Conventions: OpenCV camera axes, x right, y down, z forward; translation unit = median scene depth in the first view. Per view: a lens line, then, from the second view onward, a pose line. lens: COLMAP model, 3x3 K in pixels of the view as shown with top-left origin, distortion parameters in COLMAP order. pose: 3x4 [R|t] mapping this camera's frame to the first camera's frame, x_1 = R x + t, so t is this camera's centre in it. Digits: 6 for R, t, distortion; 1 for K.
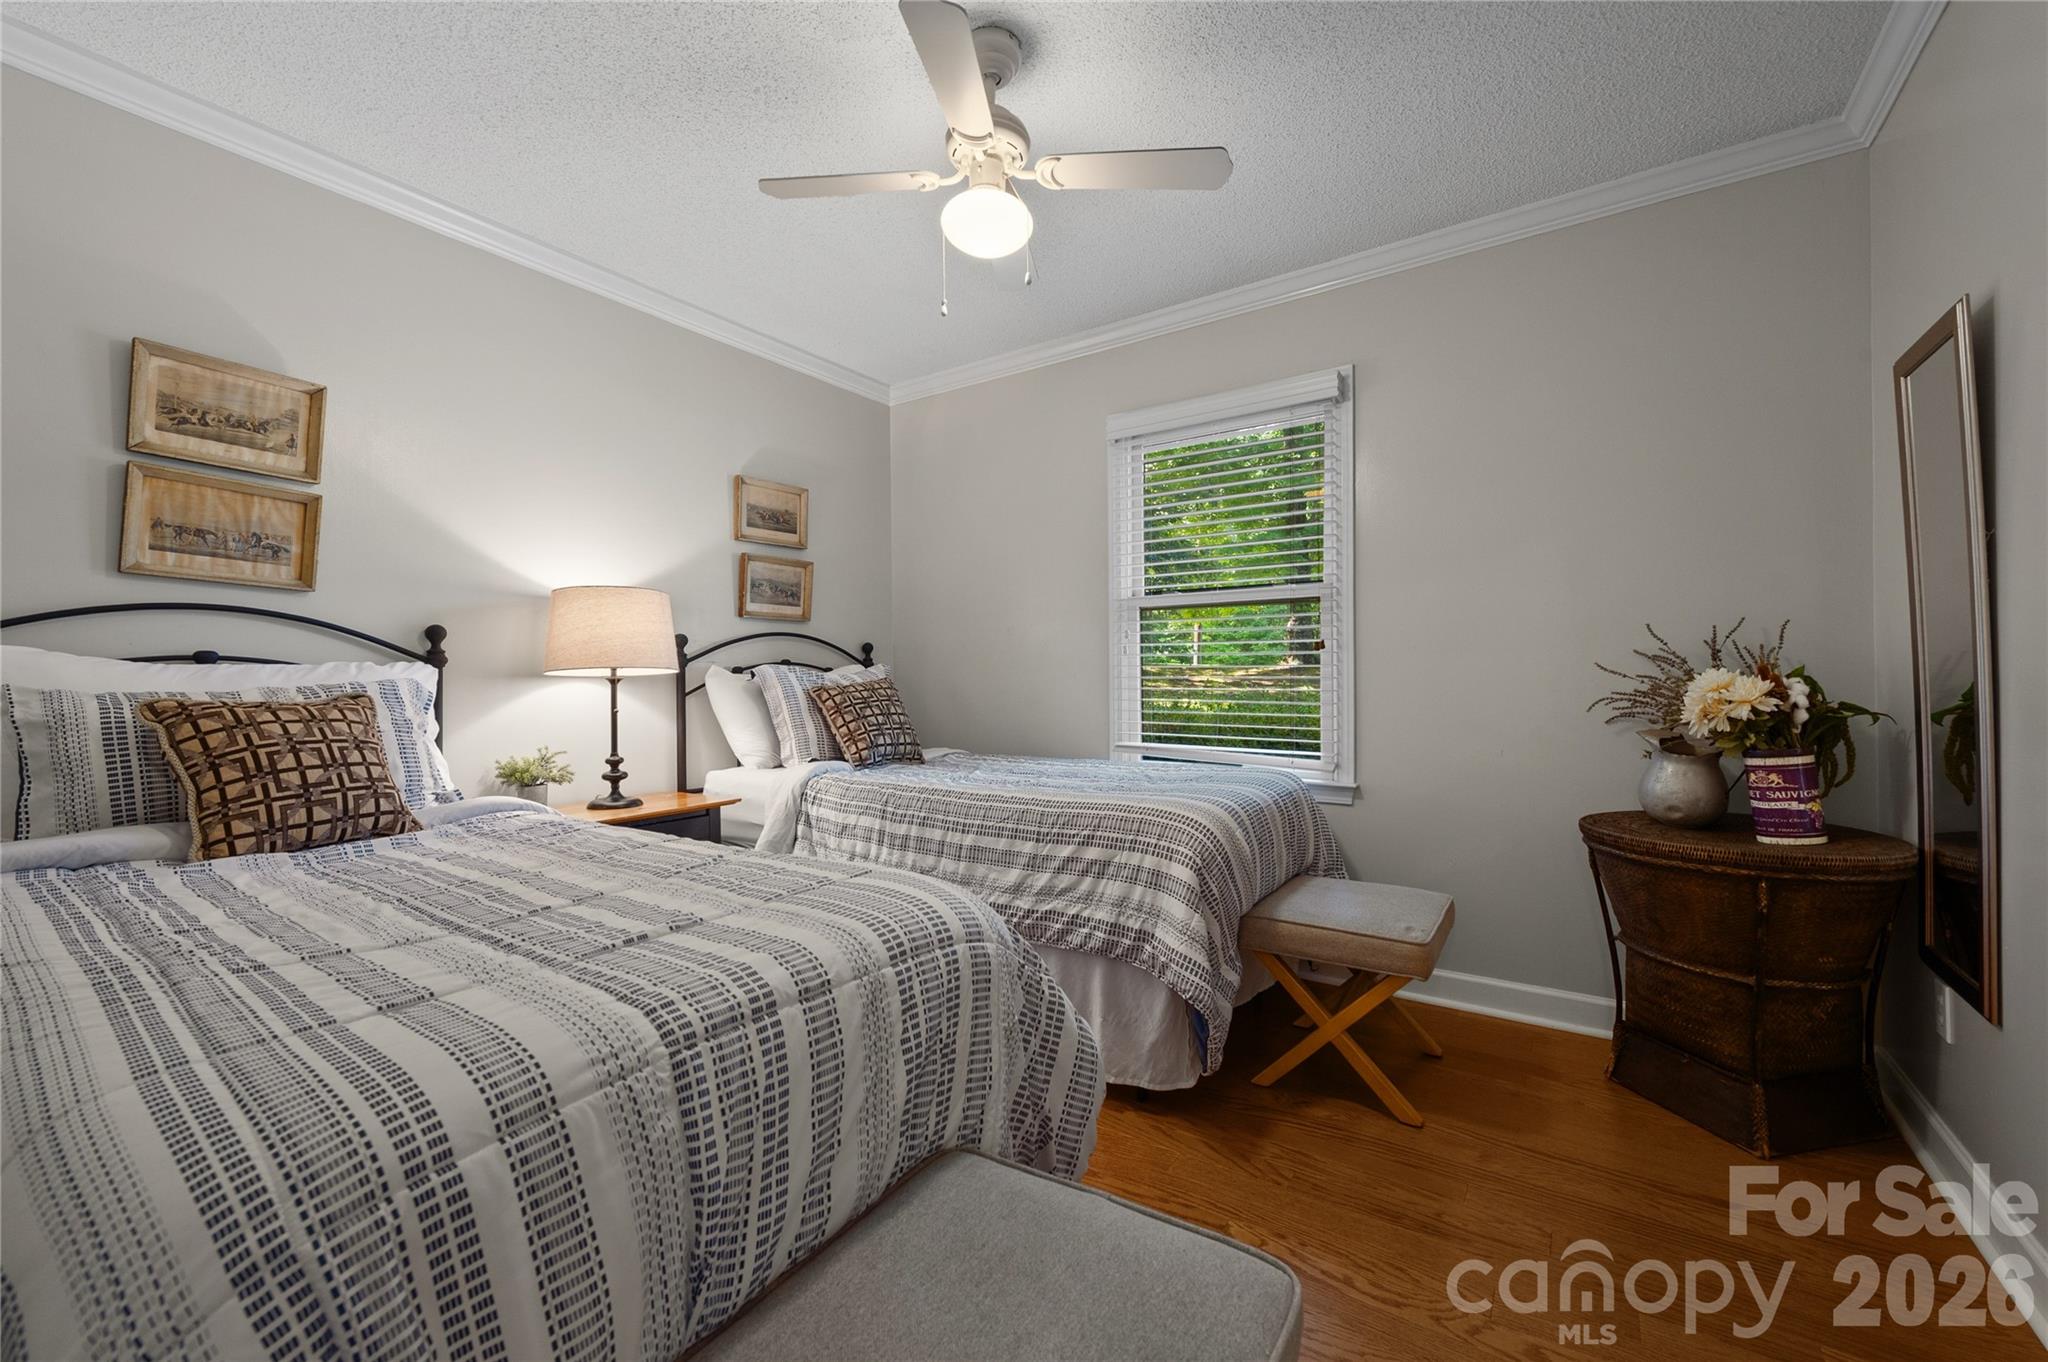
lens RADIAL K [[818.3, 0, 1024.0], [0, 818.3, 681.0], [0, 0, 1]] dist [0.010579, -0.000115]
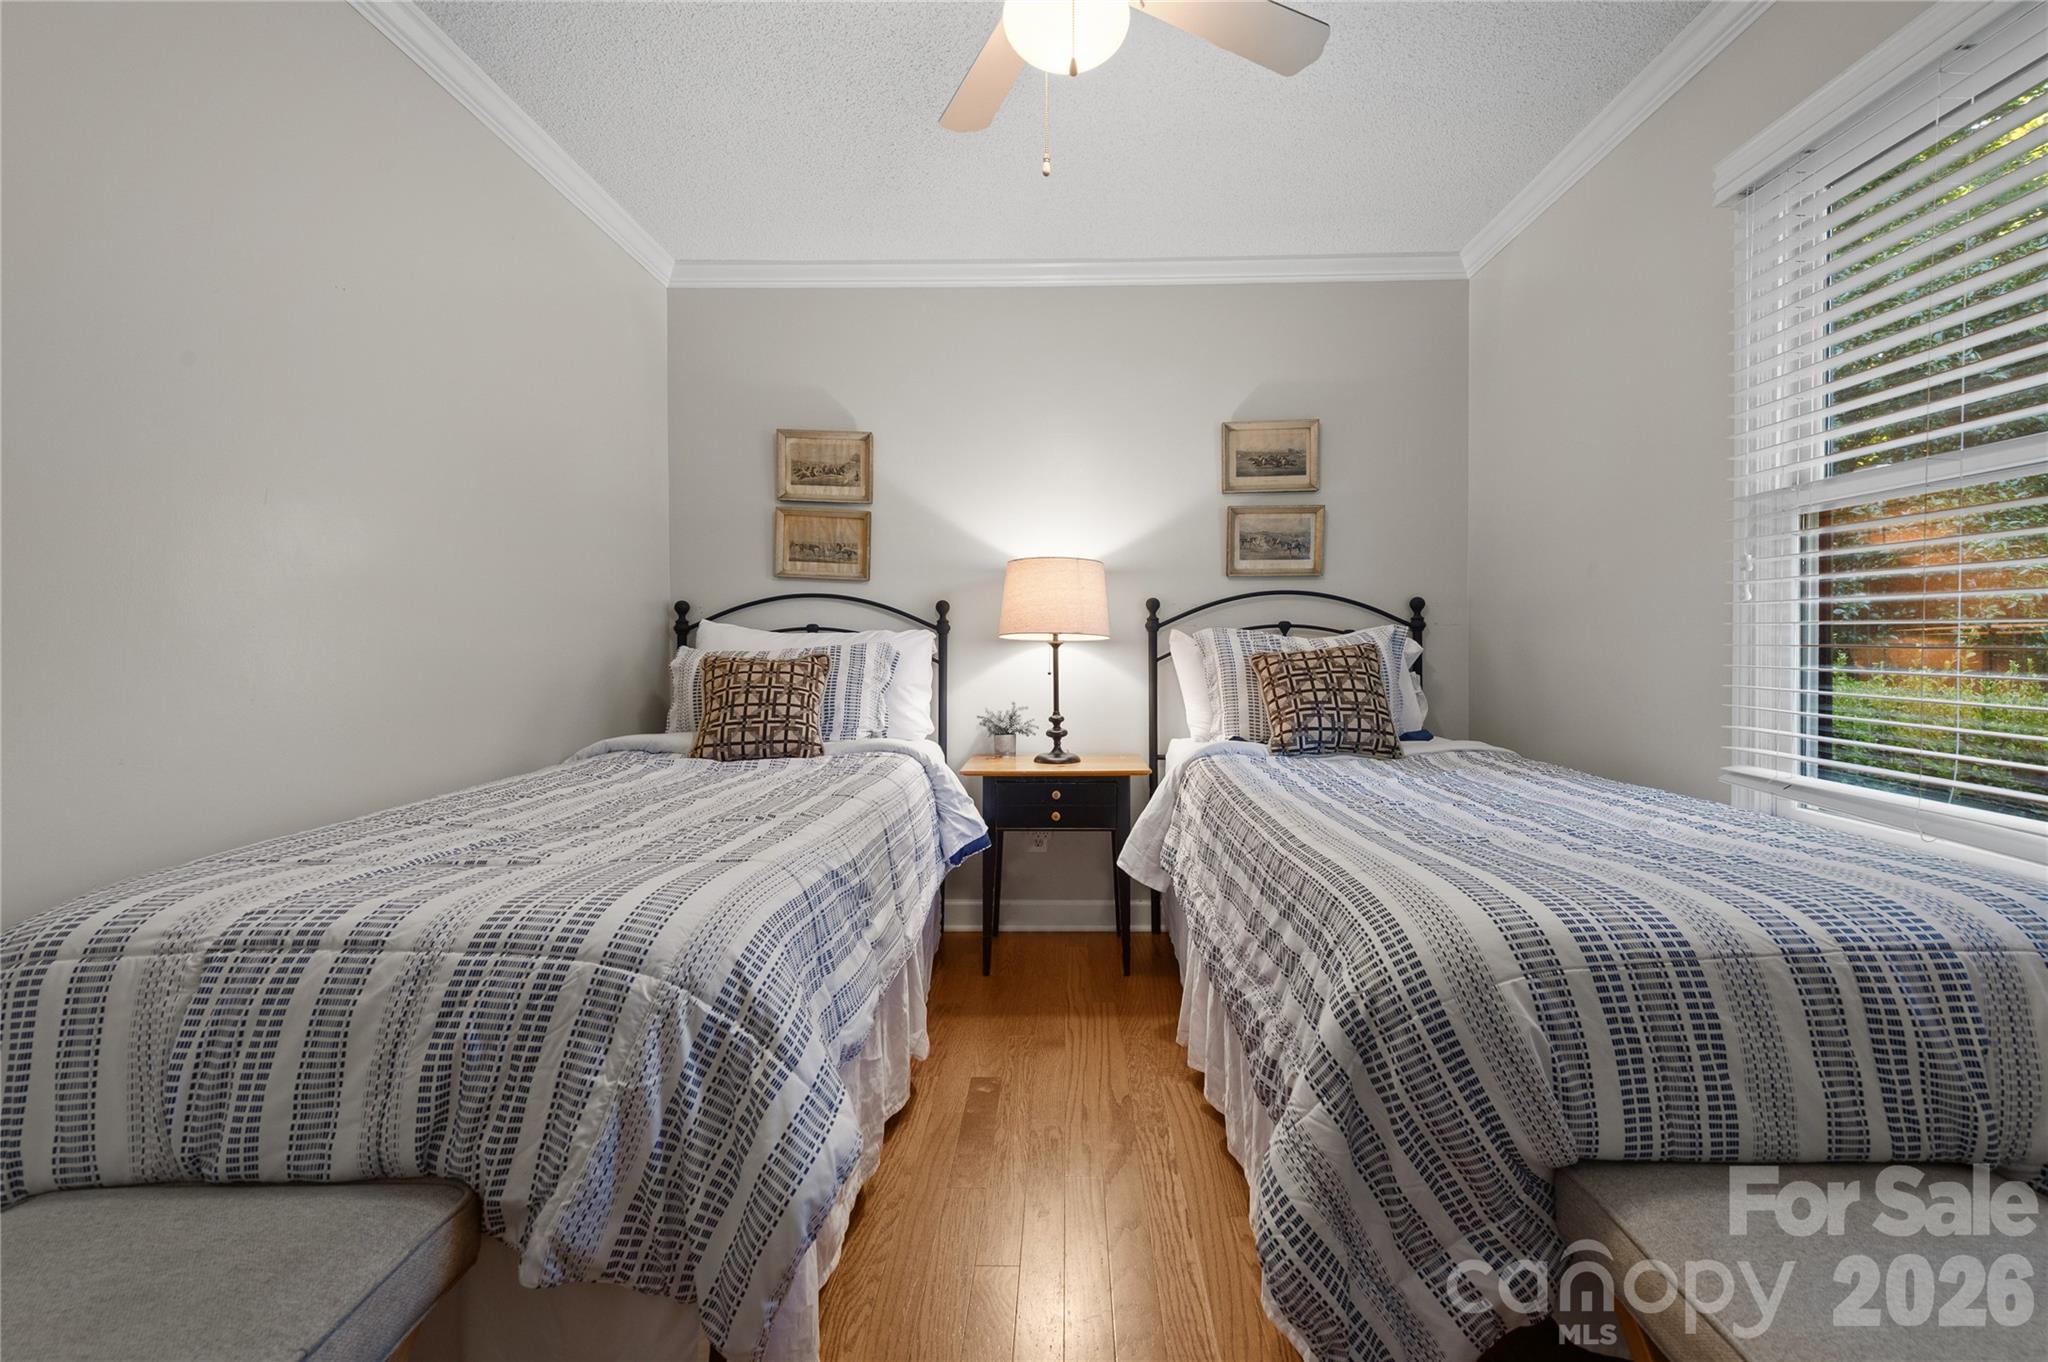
lens RADIAL K [[787.0, 0, 1022.6], [0, 787.0, 669.9], [0, 0, 1]] dist [0.009023, -0.004125]
pose [[0.548845, 0.032122, -0.835307, 0.350098], [-0.004832, 0.999367, 0.035255, -0.004106], [0.835910, -0.015313, 0.548652, 0.407860]]
